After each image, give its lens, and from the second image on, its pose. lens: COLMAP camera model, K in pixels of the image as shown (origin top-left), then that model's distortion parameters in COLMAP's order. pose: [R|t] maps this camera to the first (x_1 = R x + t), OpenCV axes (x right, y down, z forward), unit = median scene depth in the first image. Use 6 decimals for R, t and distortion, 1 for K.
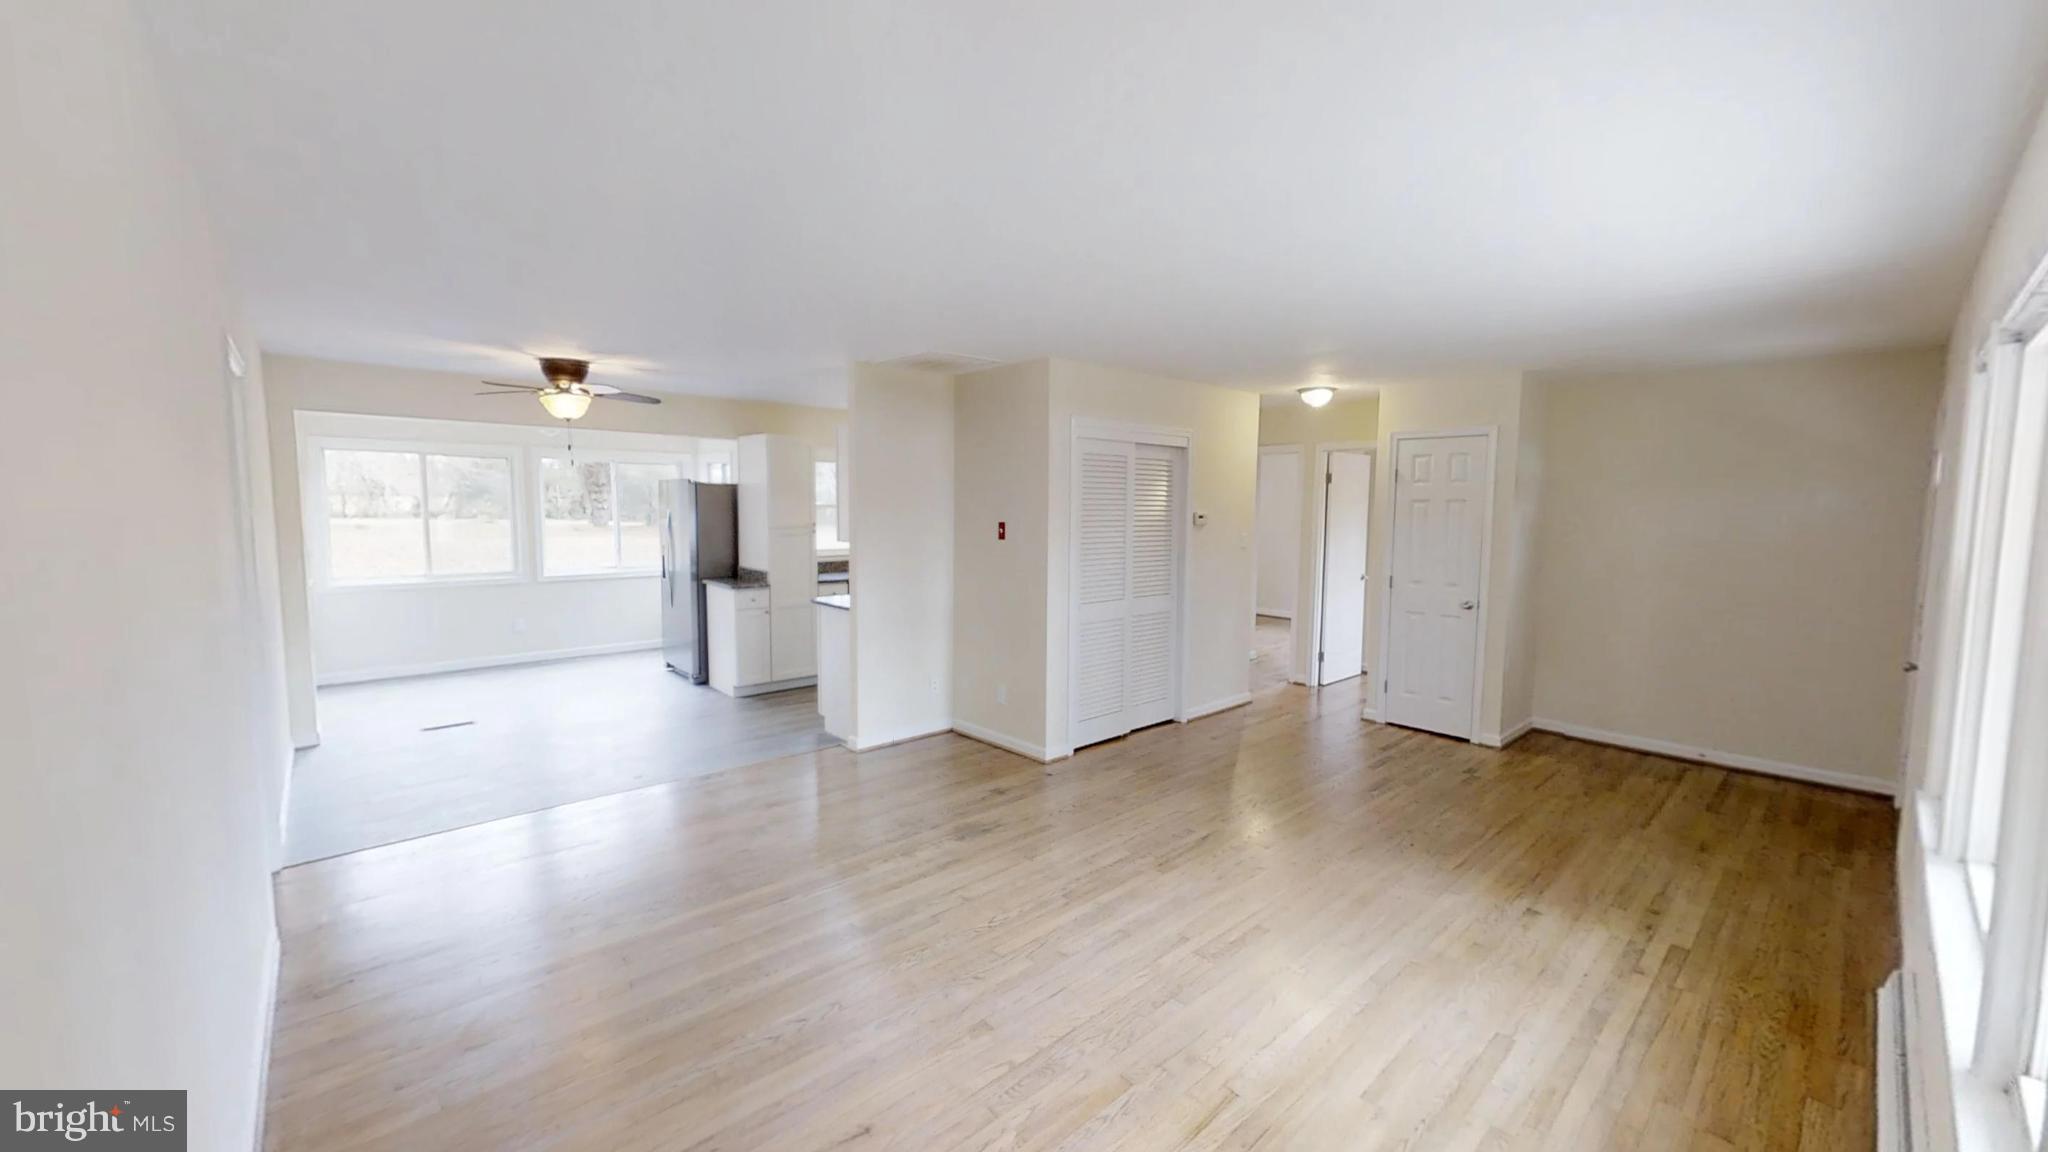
lens RADIAL K [[779.5, 0, 1029.5], [0, 779.5, 572.4], [0, 0, 1]] dist [0.000225, 0.000400]
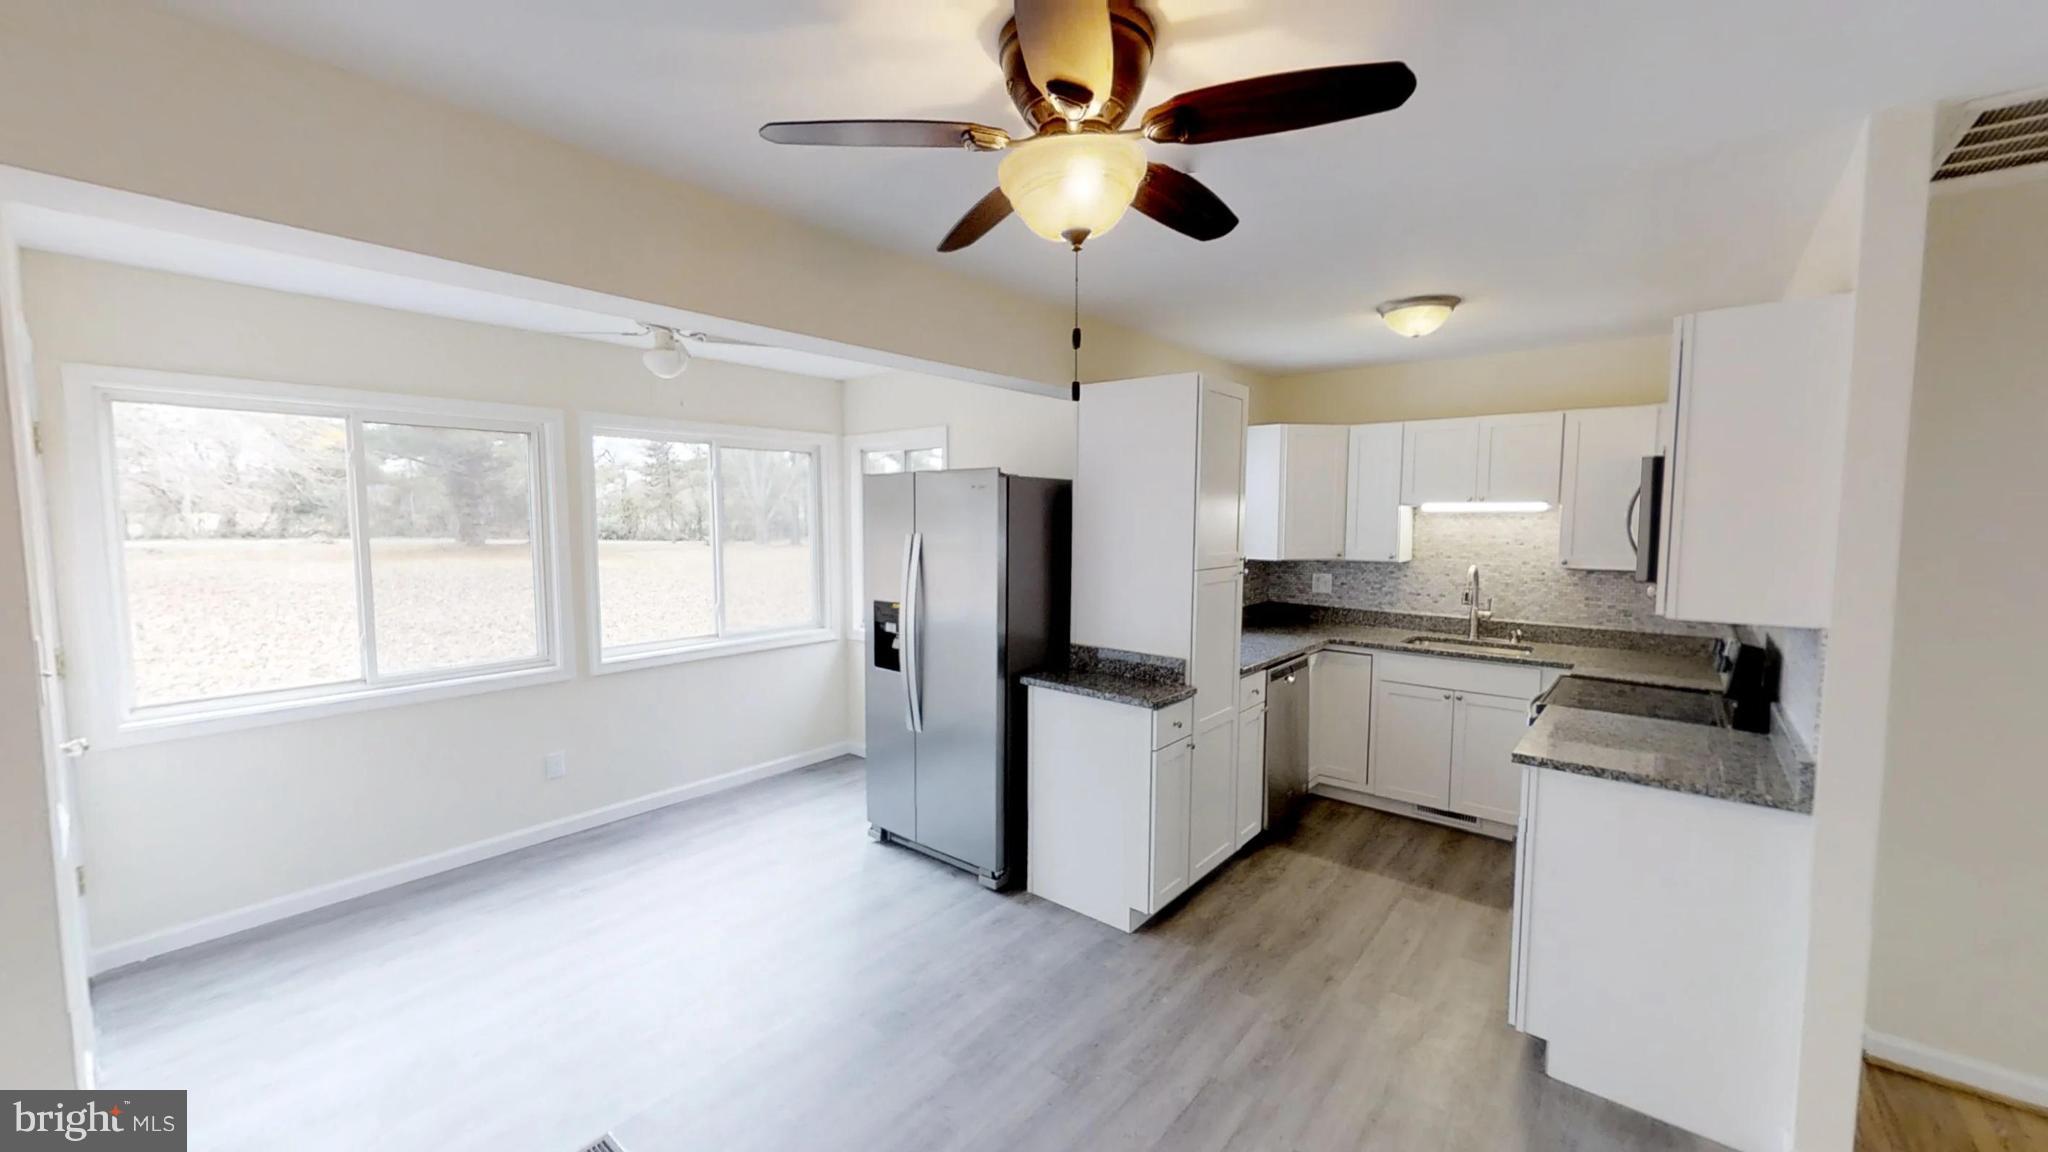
lens RADIAL K [[779.5, 0, 1020.3], [0, 779.5, 571.4], [0, 0, 1]] dist [0.000225, 0.000400]
pose [[0.990697, -0.019739, 0.134647, -0.415199], [0.021538, 0.999697, -0.011917, -0.042772], [-0.134371, 0.014706, 0.990822, 0.451471]]
